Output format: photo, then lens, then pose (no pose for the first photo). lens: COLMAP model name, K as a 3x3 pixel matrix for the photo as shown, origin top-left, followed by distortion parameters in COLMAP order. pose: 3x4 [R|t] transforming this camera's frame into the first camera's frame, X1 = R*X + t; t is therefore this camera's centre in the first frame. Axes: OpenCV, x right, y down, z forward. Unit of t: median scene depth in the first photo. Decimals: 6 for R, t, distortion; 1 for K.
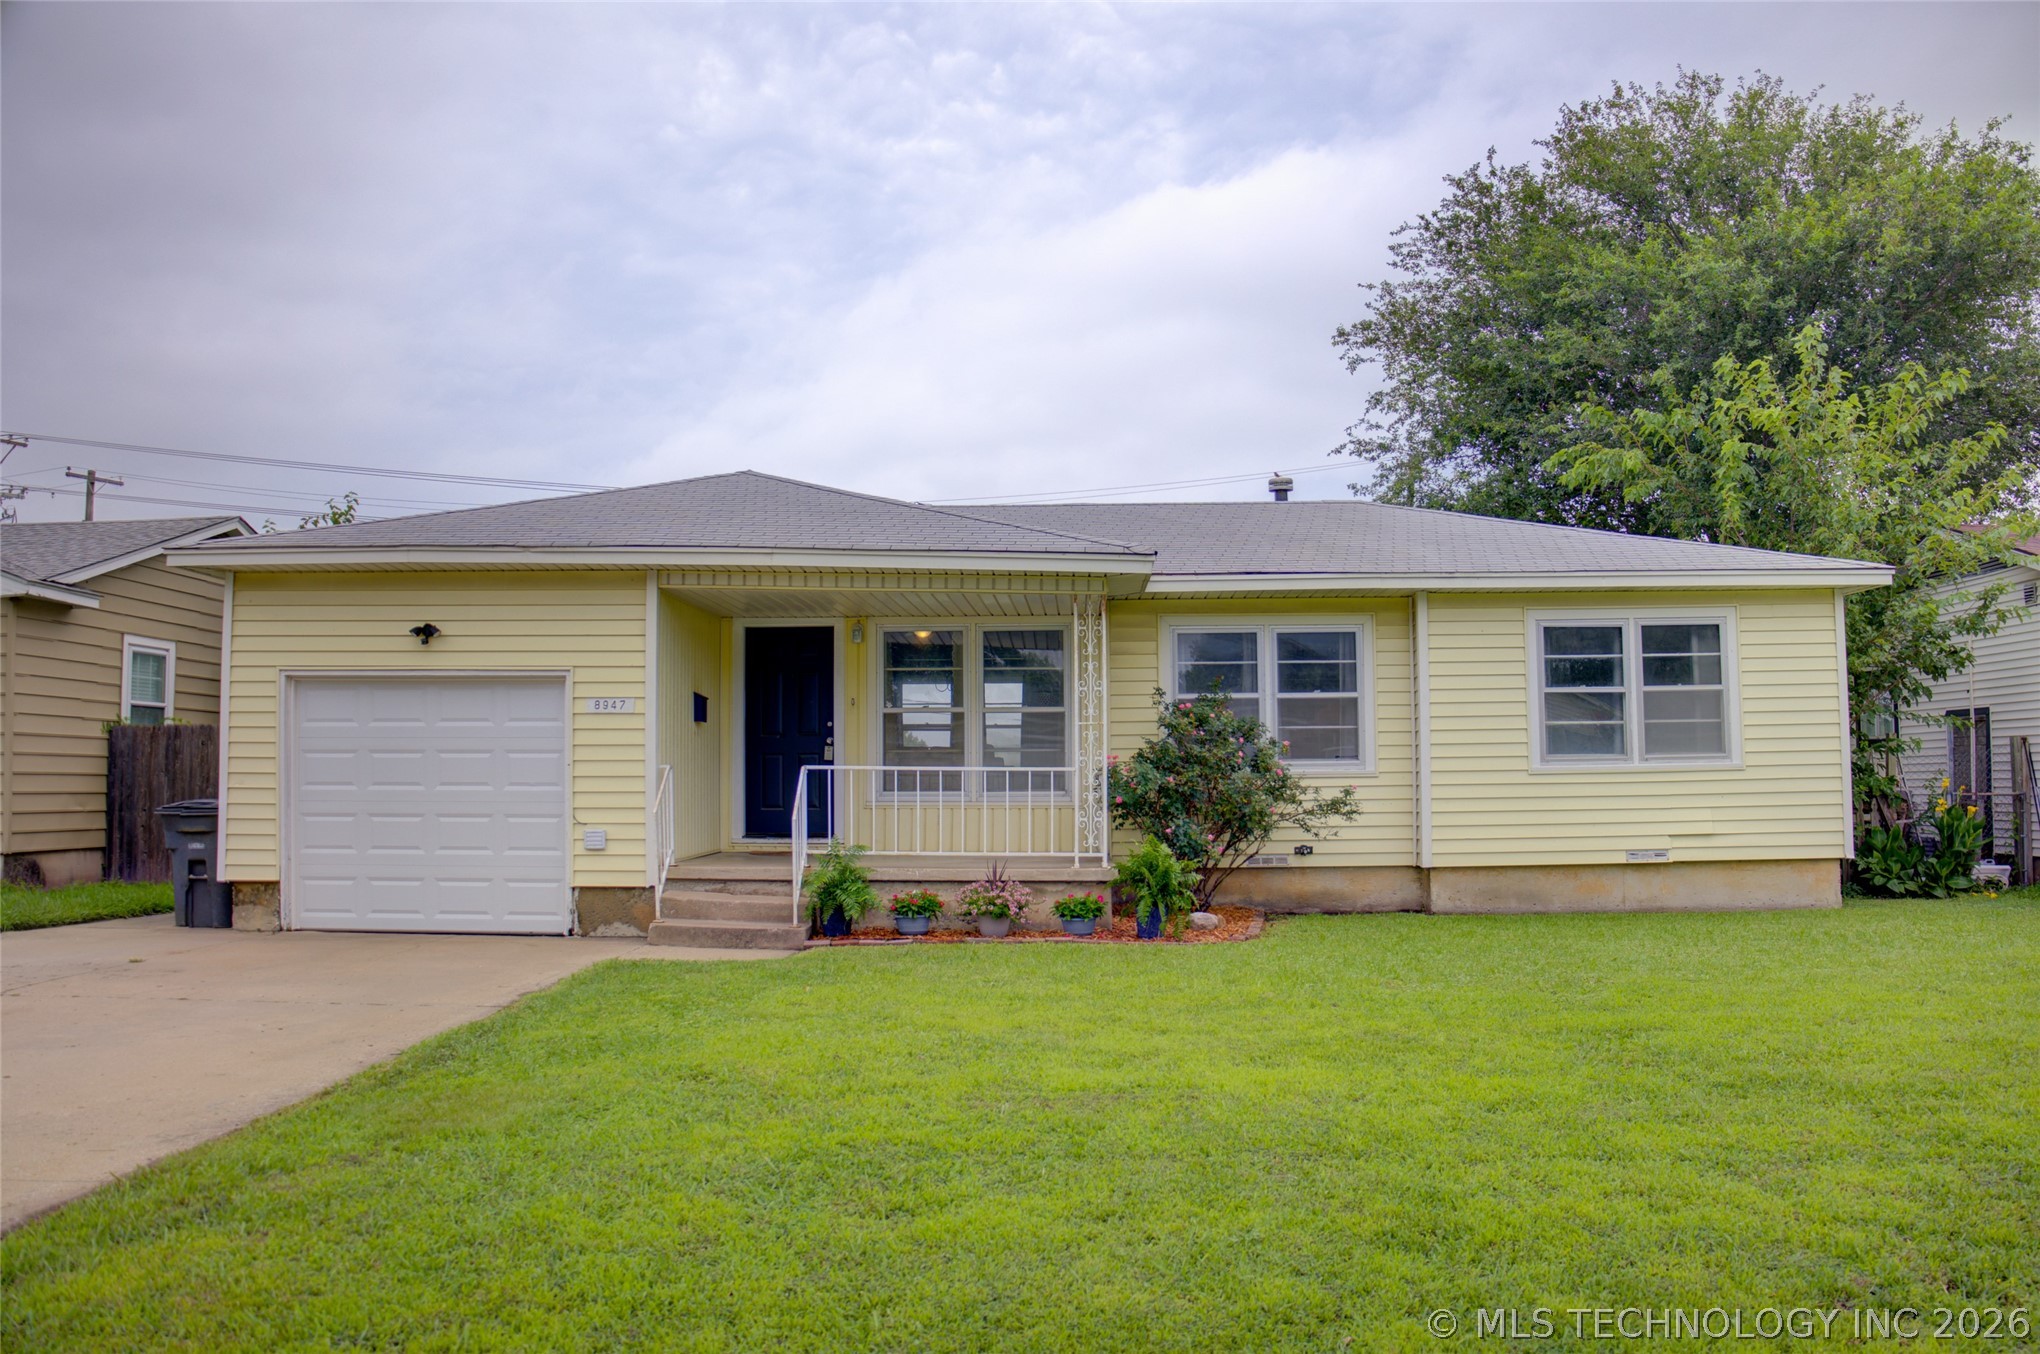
lens RADIAL K [[1605.4, 0, 1028.3], [0, 1605.4, 644.5], [0, 0, 1]] dist [-0.096371, 0.022072]
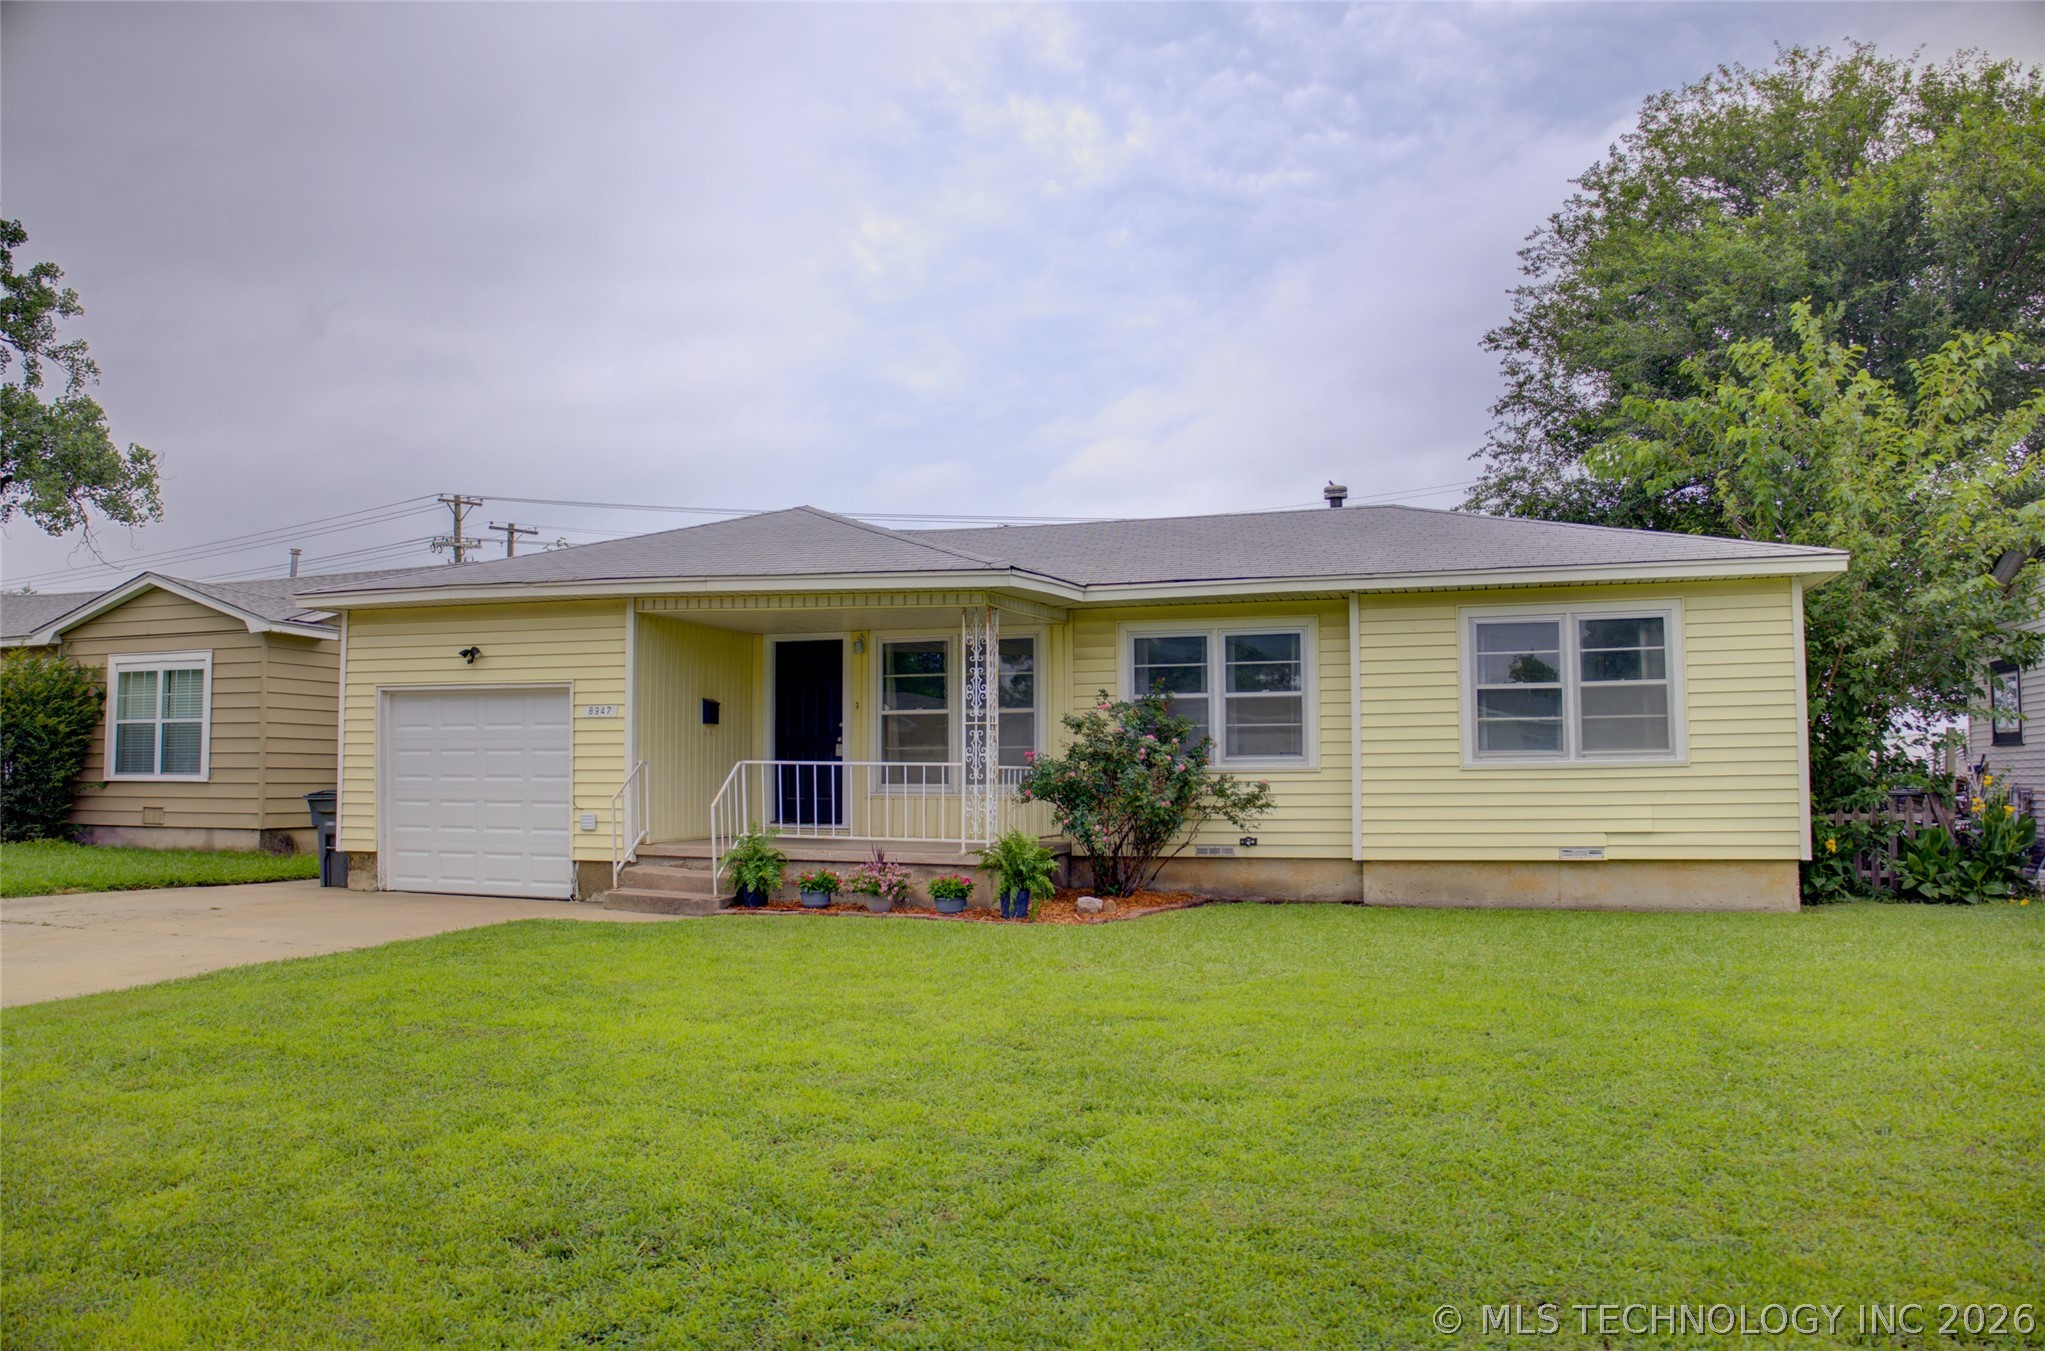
lens RADIAL K [[1500.2, 0, 1016.8], [0, 1500.2, 671.2], [0, 0, 1]] dist [-0.107783, 0.031726]
pose [[0.956001, -0.017334, -0.292852, 0.323898], [0.021406, 0.999714, 0.010705, 0.002215], [0.292583, -0.016502, 0.956098, 0.013246]]
